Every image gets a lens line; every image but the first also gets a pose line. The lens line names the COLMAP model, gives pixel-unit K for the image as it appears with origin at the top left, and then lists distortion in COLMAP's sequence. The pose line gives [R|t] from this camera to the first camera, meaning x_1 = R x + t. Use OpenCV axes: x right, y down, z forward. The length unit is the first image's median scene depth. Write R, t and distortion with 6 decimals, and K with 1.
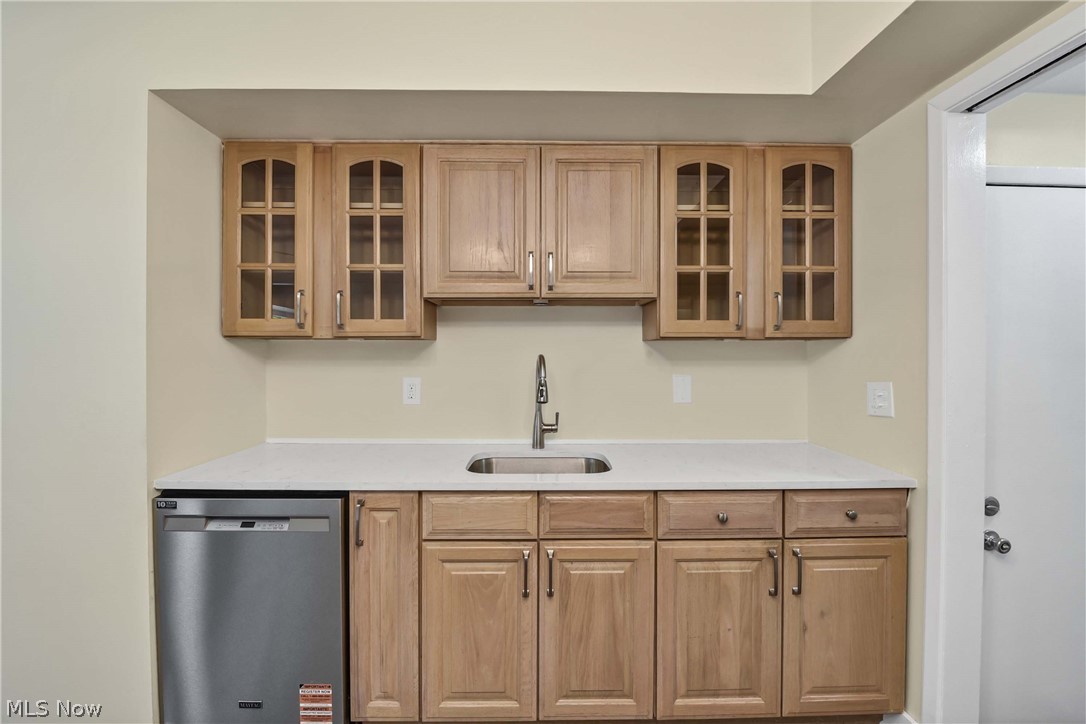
lens RADIAL K [[509.9, 0, 550.4], [0, 509.9, 355.6], [0, 0, 1]] dist [-0.011677, -0.000577]
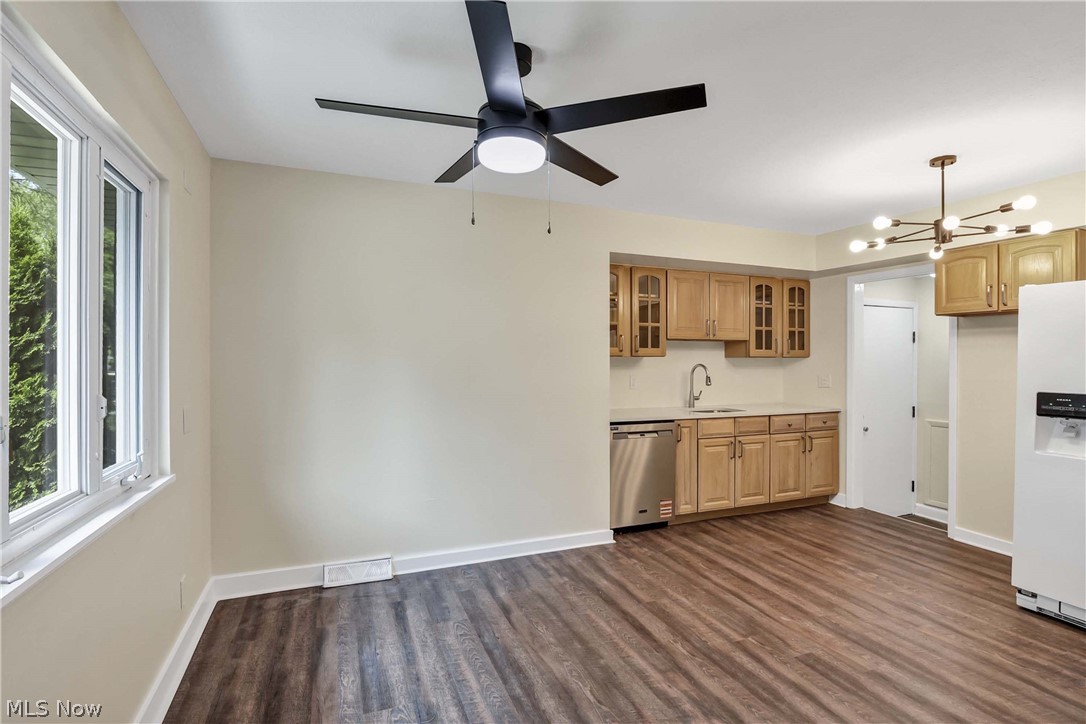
lens RADIAL K [[509.9, 0, 550.4], [0, 509.9, 355.6], [0, 0, 1]] dist [-0.011677, -0.000577]
pose [[0.933426, 0.004346, 0.358742, -1.555277], [0.000637, 0.999905, -0.013769, -0.008784], [-0.358768, 0.013081, 0.933335, -0.915023]]
